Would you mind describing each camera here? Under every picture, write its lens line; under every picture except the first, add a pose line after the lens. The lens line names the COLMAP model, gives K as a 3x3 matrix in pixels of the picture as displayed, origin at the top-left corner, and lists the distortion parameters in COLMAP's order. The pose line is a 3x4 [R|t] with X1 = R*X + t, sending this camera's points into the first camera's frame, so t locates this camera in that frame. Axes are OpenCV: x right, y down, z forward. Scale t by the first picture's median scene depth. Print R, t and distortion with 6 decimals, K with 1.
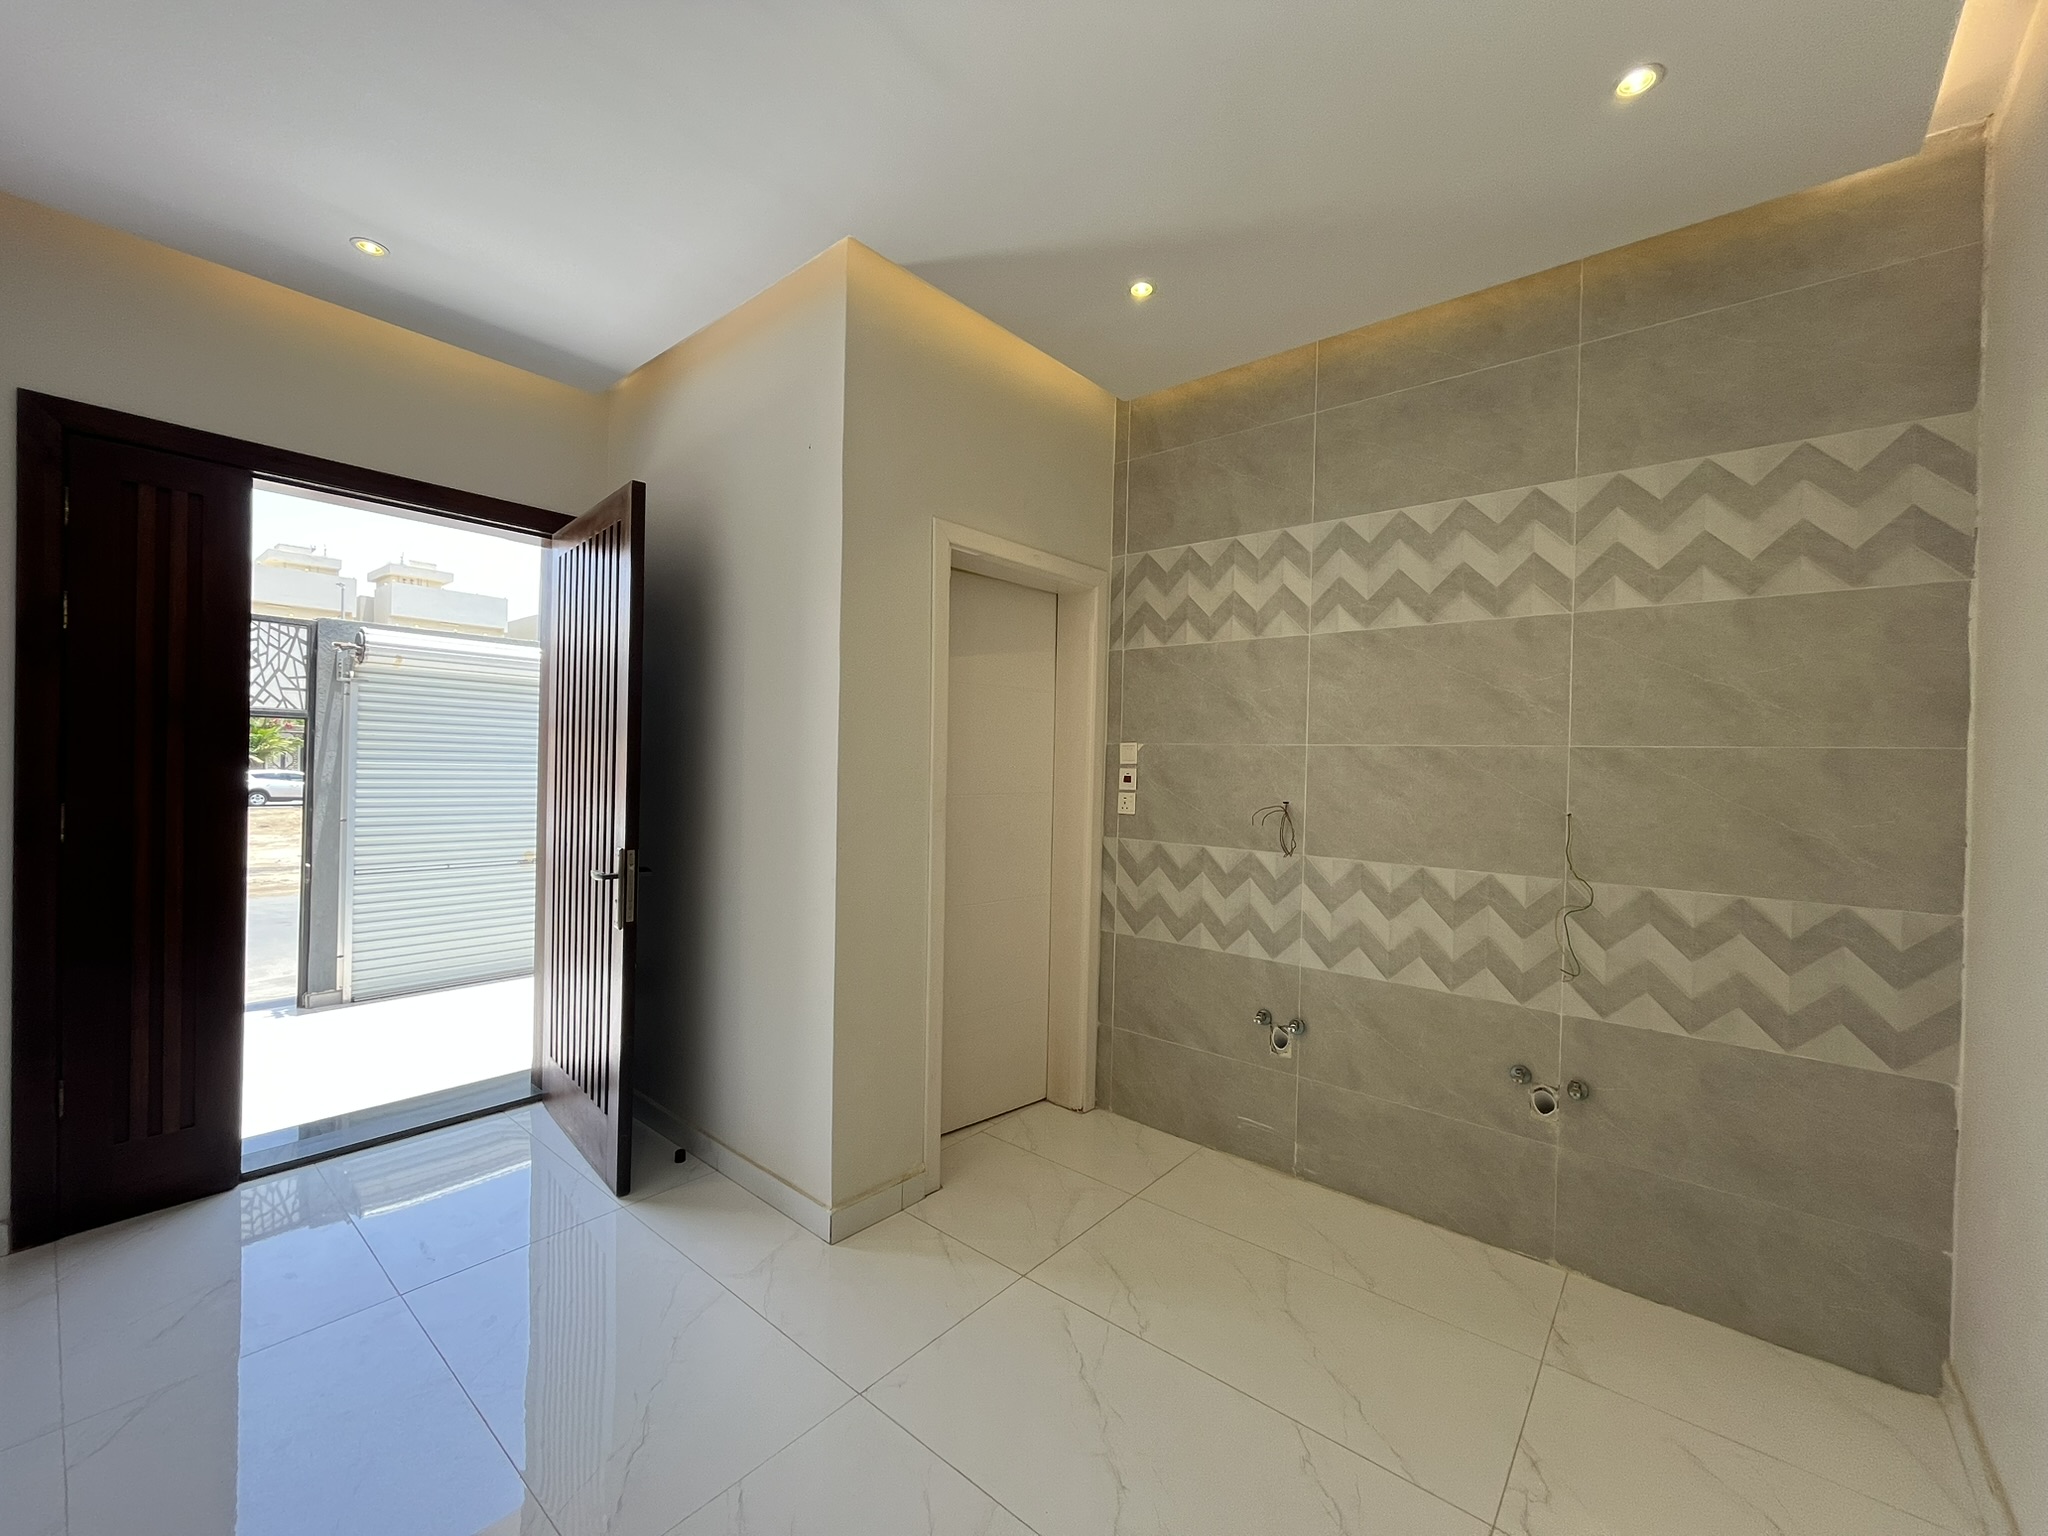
lens RADIAL K [[830.6, 0, 1016.6], [0, 830.6, 769.8], [0, 0, 1]] dist [-0.004620, -0.000069]
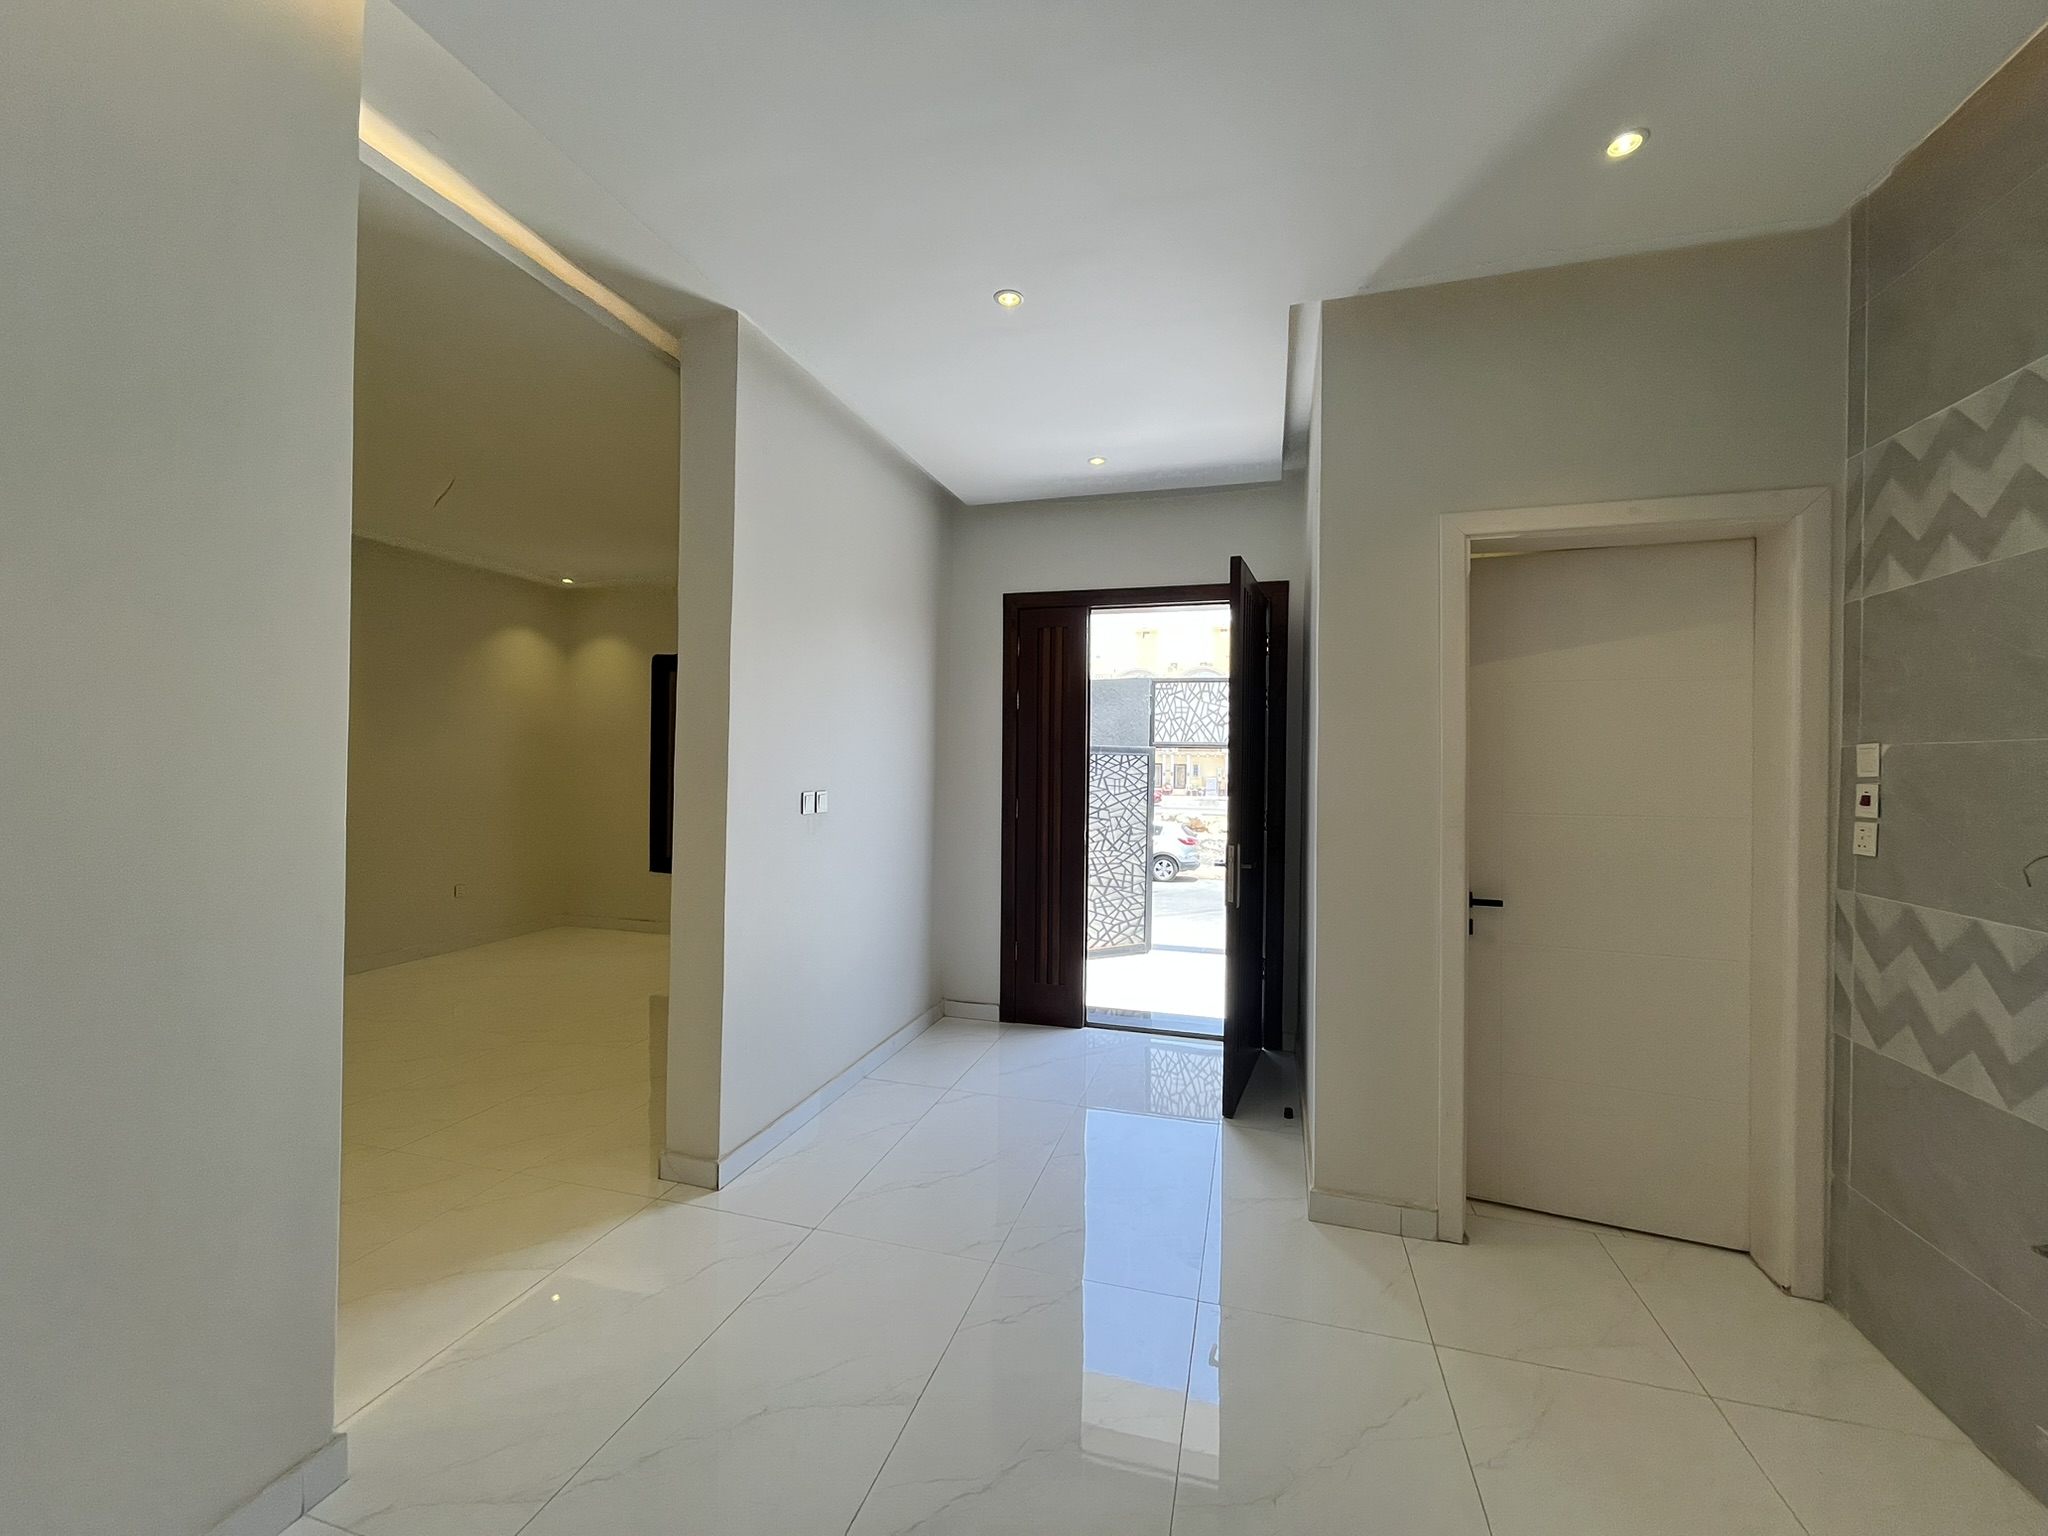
lens RADIAL K [[830.6, 0, 1007.0], [0, 830.6, 766.7], [0, 0, 1]] dist [-0.004620, -0.000069]
pose [[0.389449, -0.015131, -0.920924, 0.465976], [-0.009691, 0.999742, -0.020524, 0.004716], [0.920997, 0.016918, 0.389202, 0.150370]]
